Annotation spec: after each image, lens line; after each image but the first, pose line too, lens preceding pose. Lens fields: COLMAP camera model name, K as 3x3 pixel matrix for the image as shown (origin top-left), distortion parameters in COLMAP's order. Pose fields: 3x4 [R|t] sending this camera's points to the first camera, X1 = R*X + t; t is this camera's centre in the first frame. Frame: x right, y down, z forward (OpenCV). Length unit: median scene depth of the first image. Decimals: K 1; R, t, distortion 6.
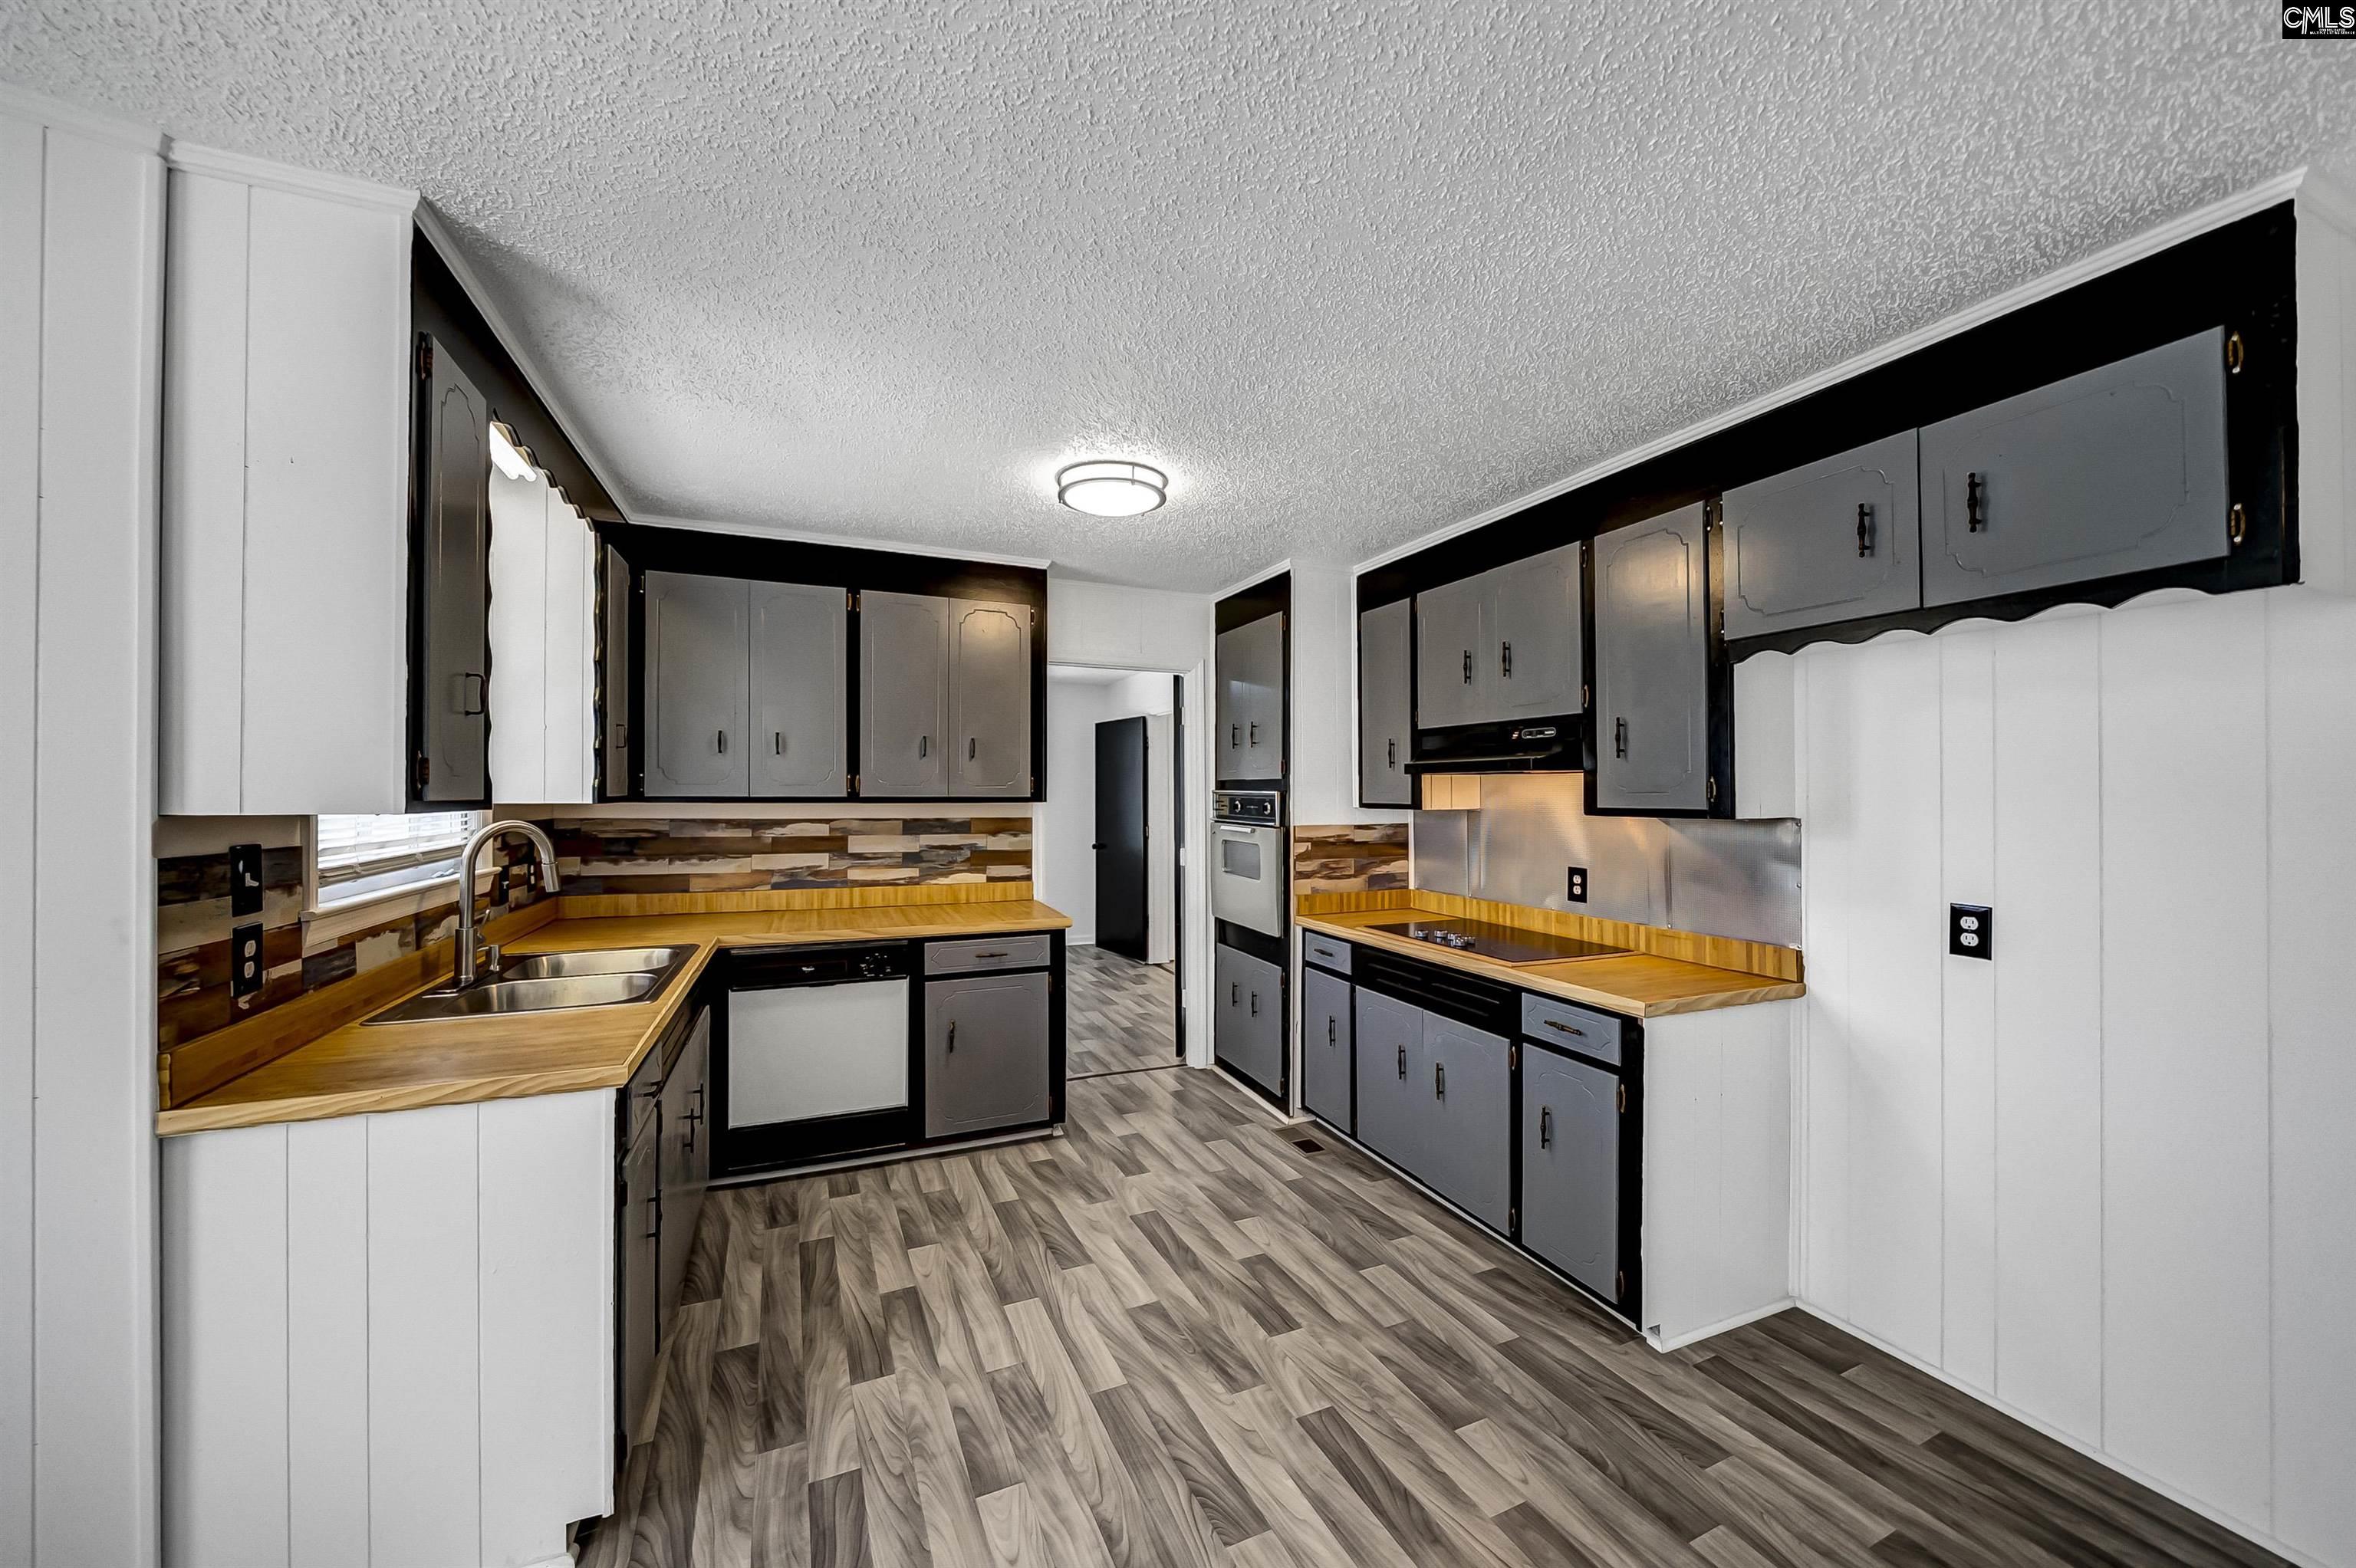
lens RADIAL K [[860.3, 0, 1156.0], [0, 860.3, 782.0], [0, 0, 1]] dist [-0.013256, 0.000227]
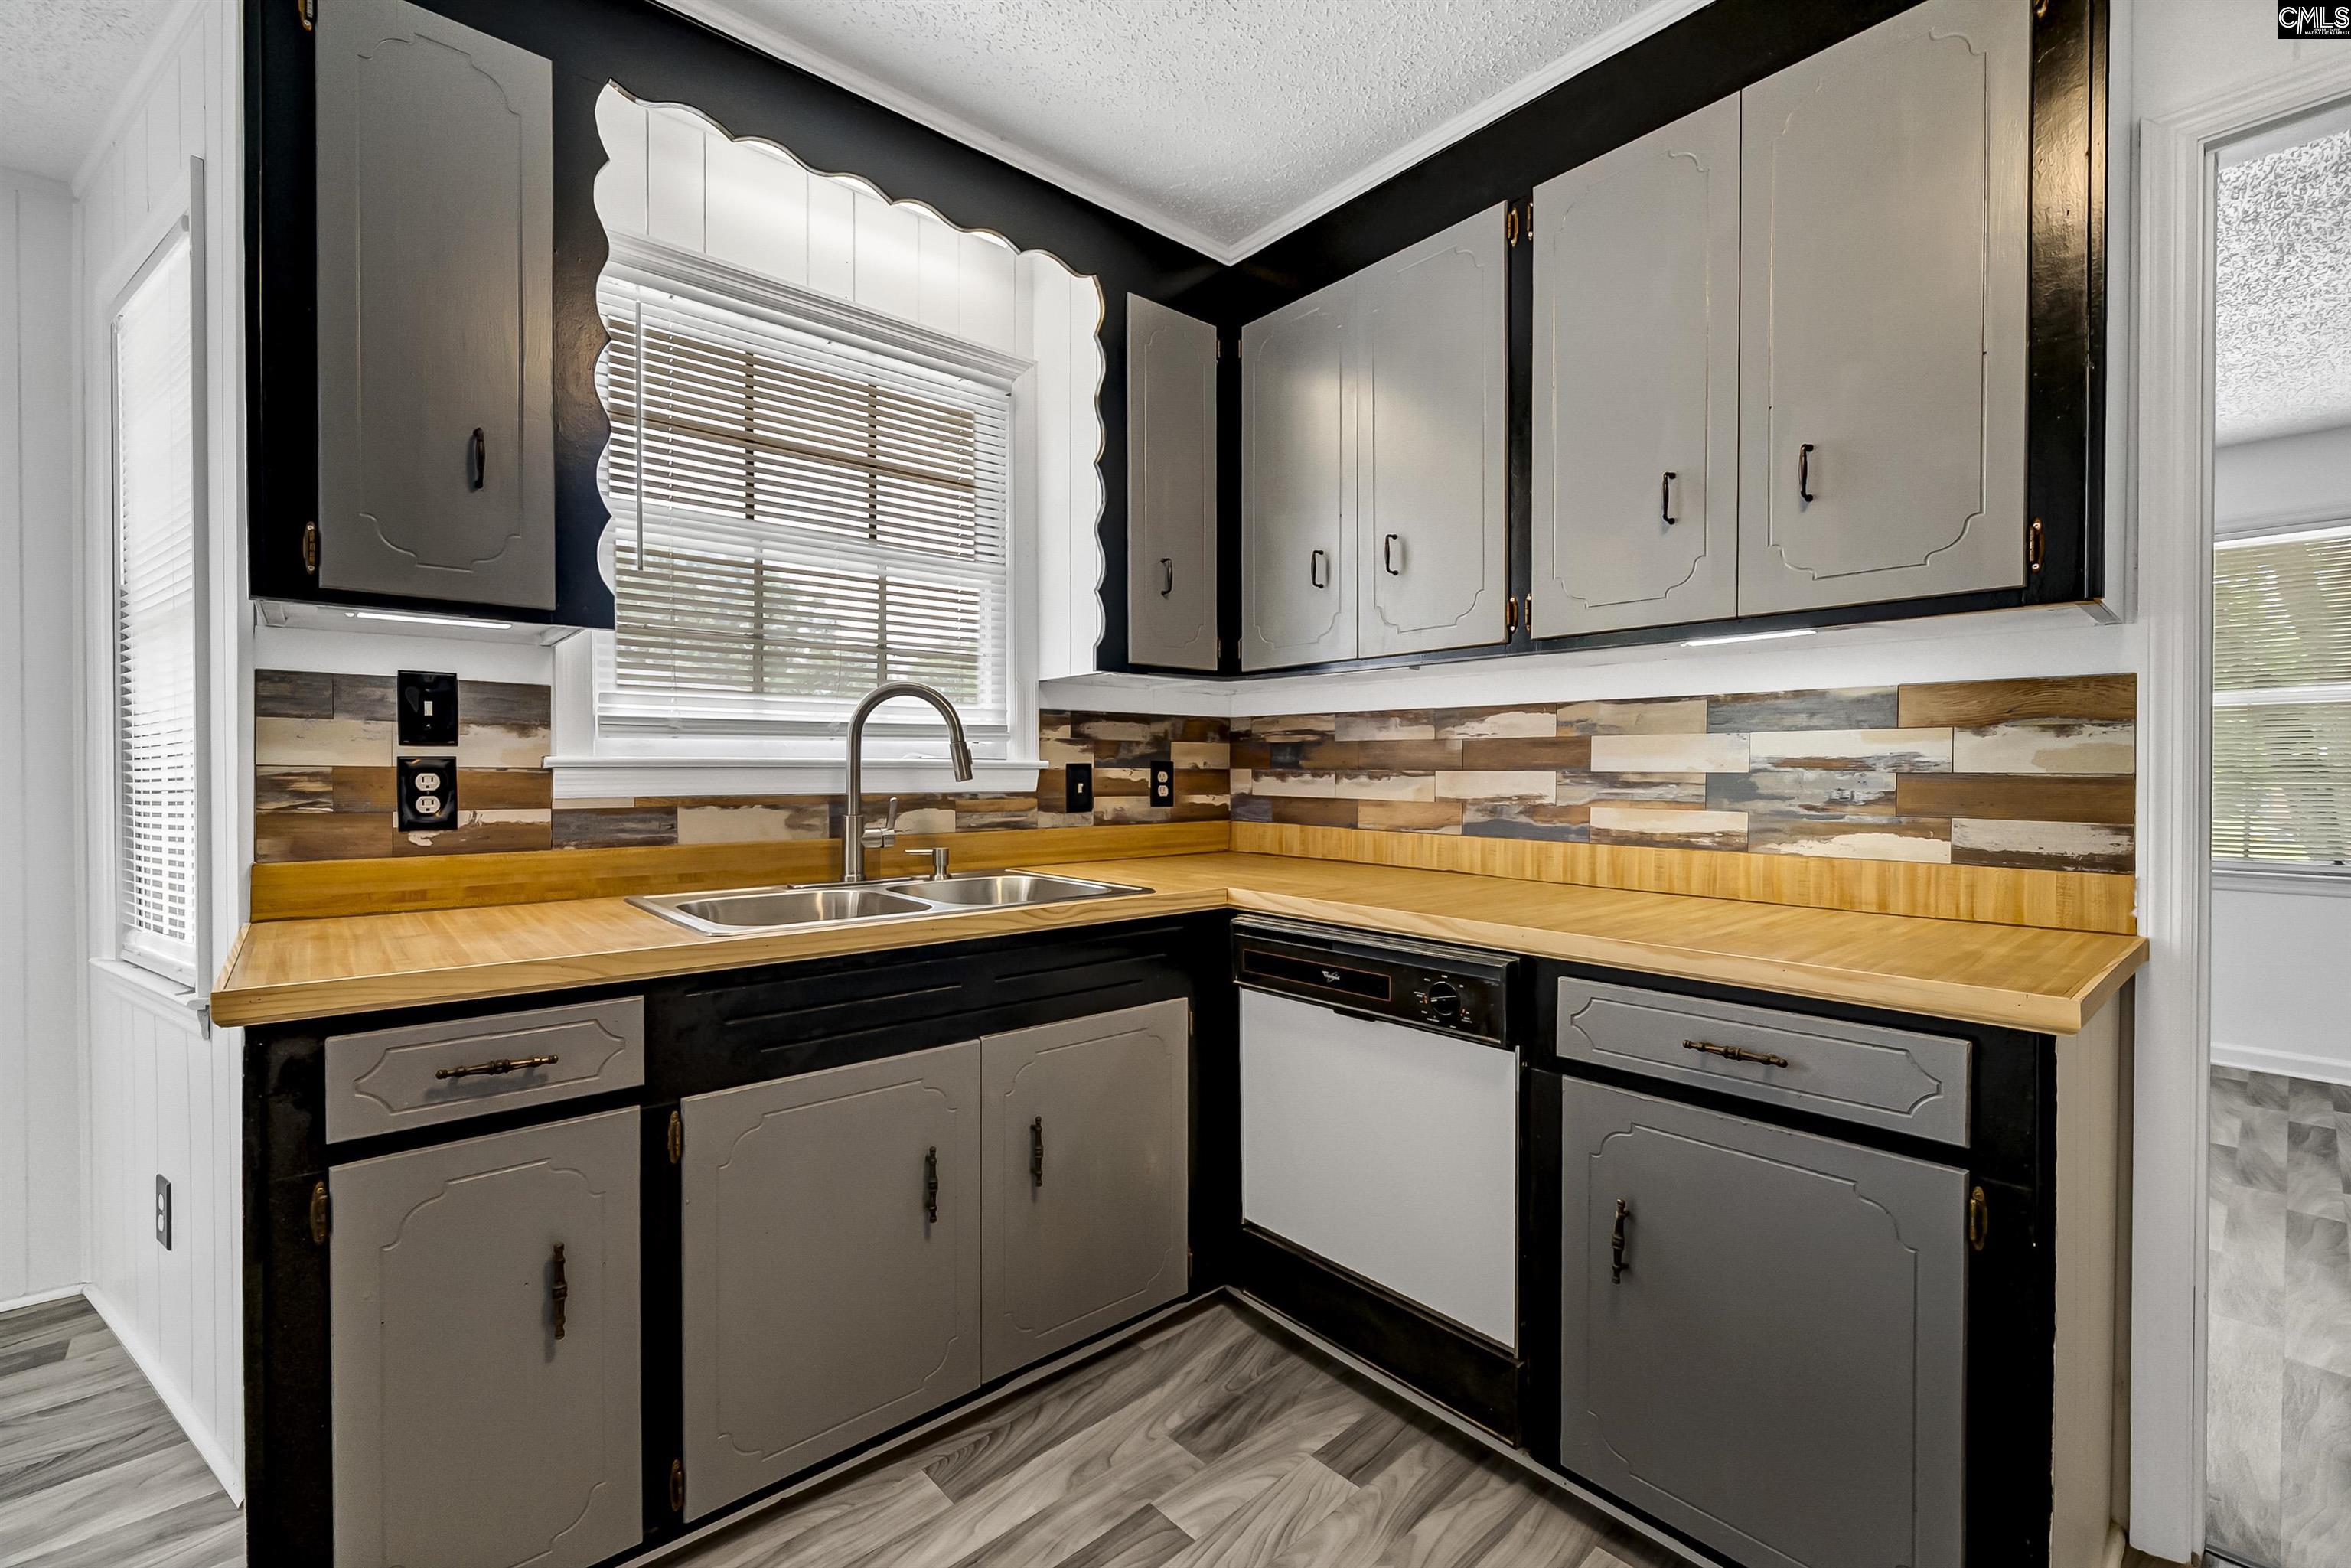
lens RADIAL K [[984.9, 0, 1148.5], [0, 984.9, 781.4], [0, 0, 1]] dist [-0.000756, 0.000185]
pose [[0.316713, 0.008824, -0.948480, 0.094295], [0.008548, 0.999890, 0.012156, 0.084135], [0.948483, -0.011958, 0.316603, 0.625598]]
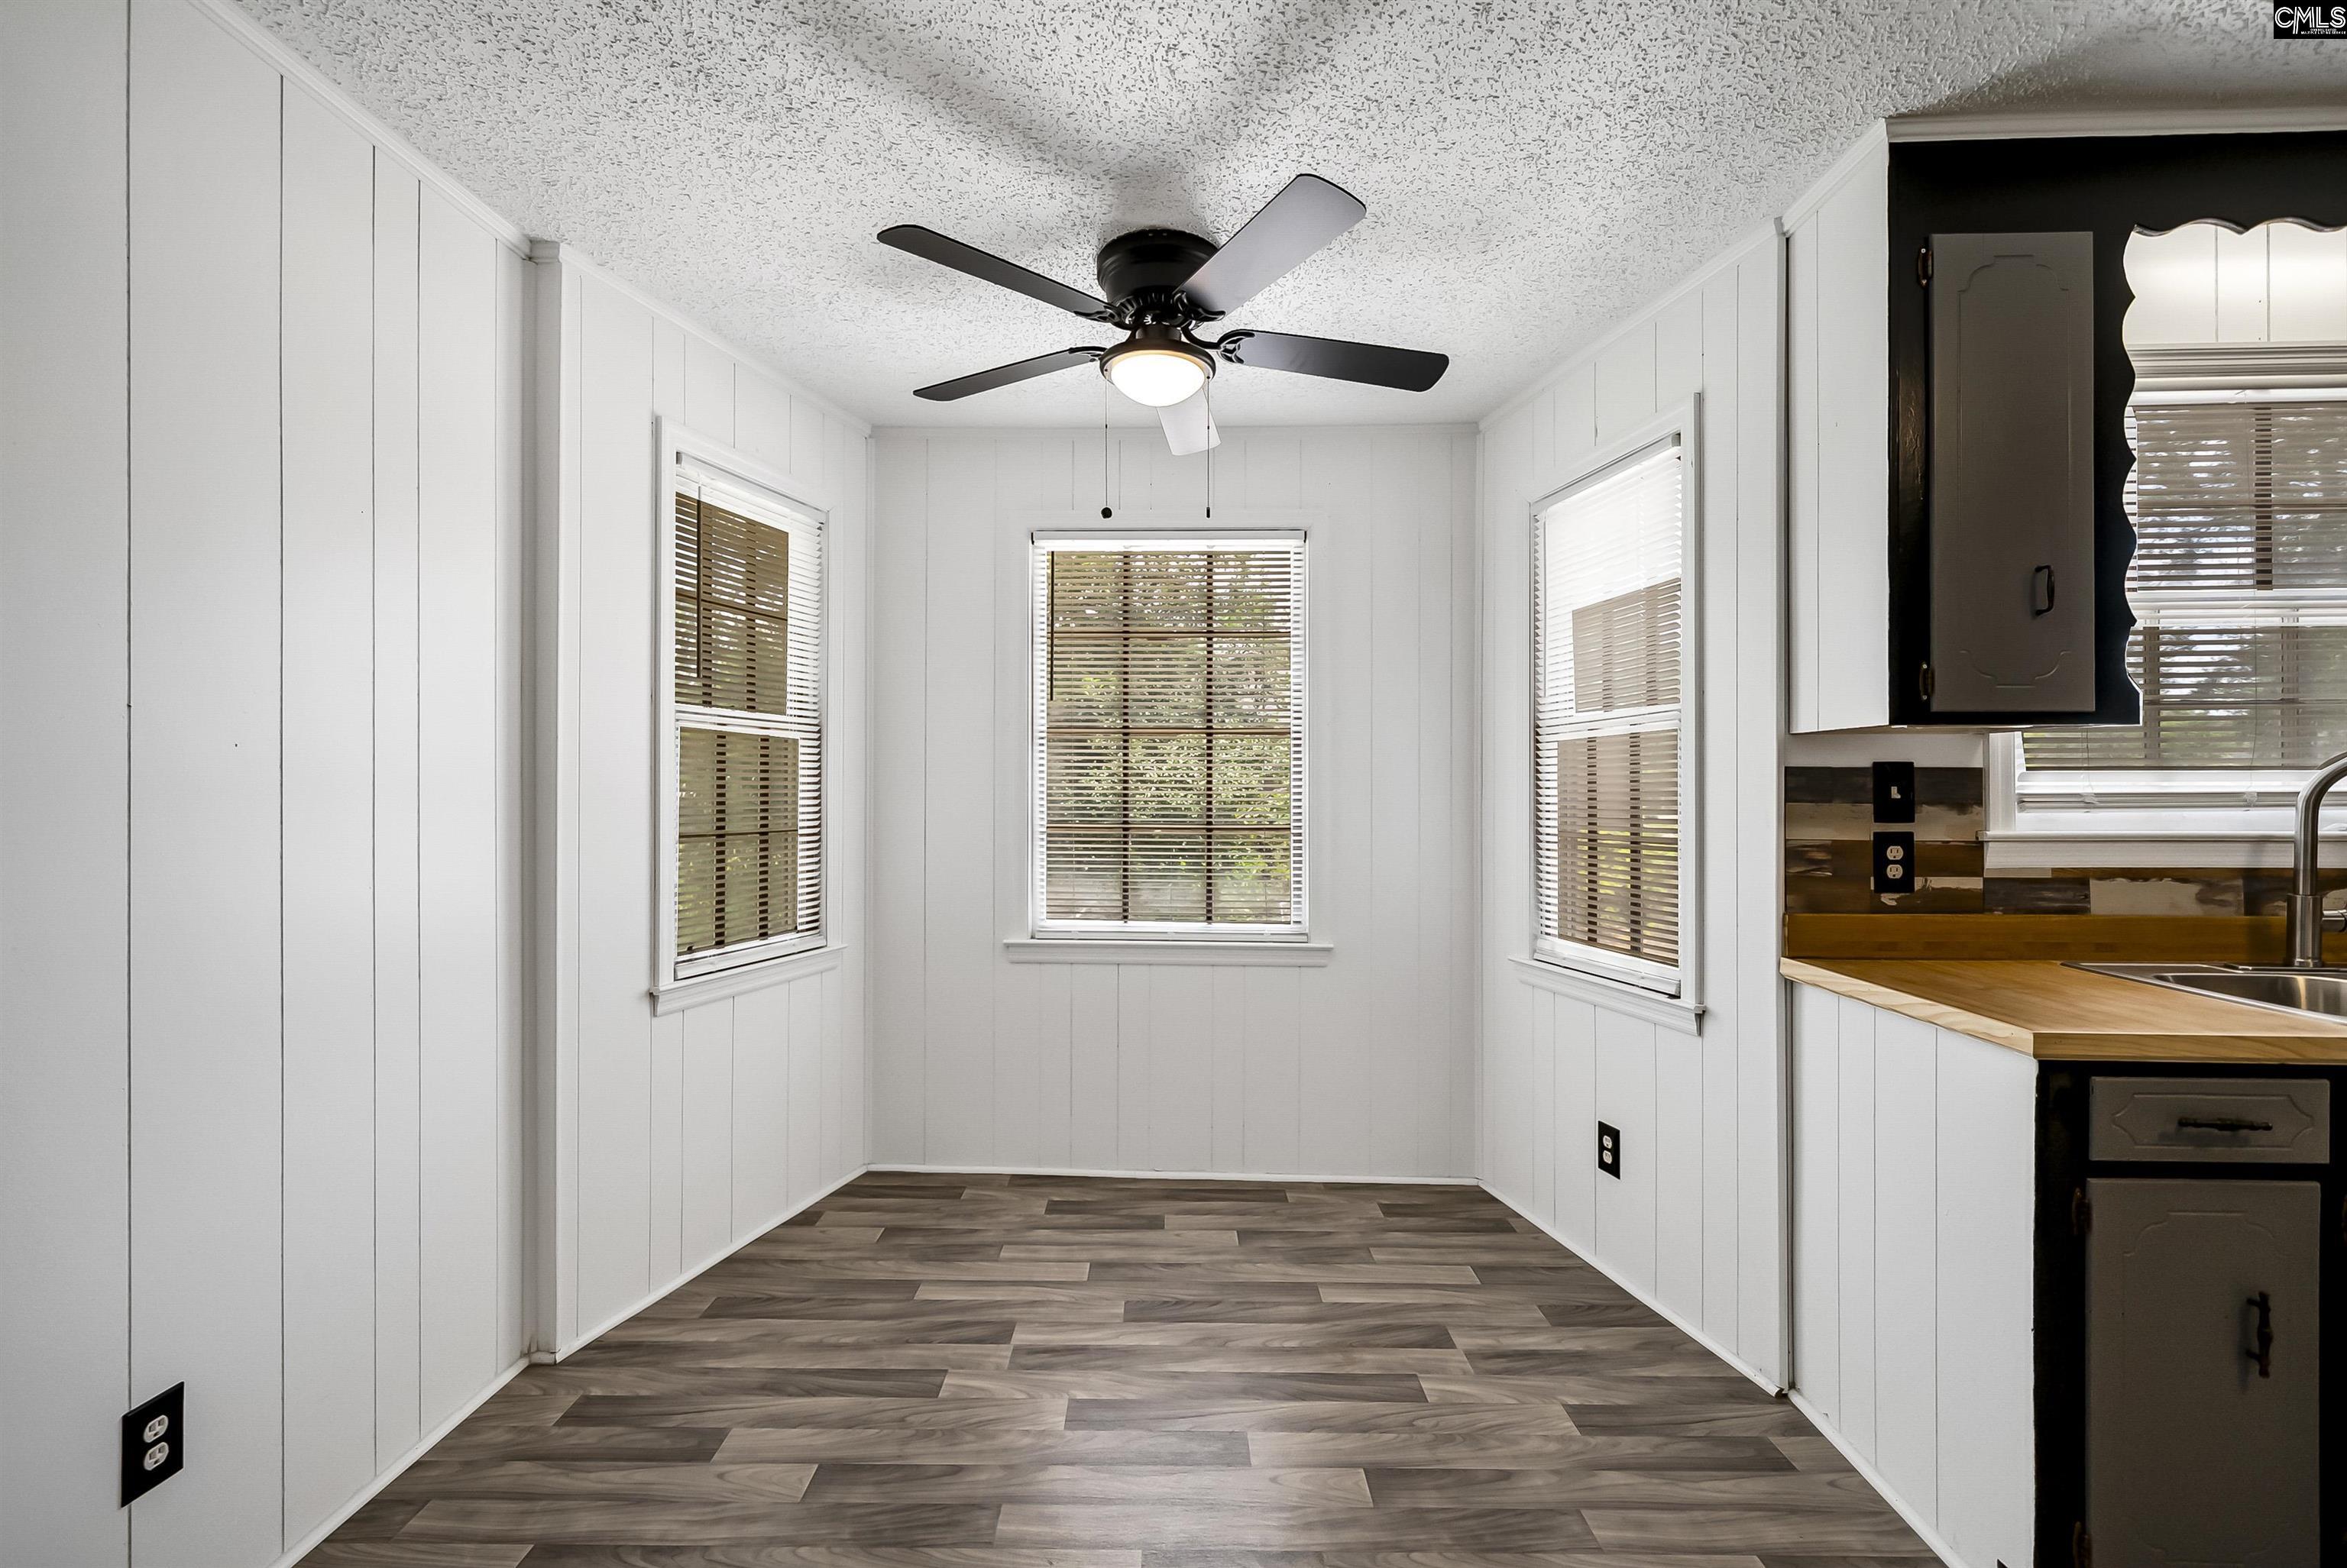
lens RADIAL K [[1001.4, 0, 1183.0], [0, 1001.4, 781.7], [0, 0, 1]] dist [0.000601, 0.000295]
pose [[-0.401543, -0.003909, -0.915832, 0.241956], [0.009355, 0.999921, -0.008370, 0.045897], [0.915792, -0.011928, -0.401475, 0.295457]]
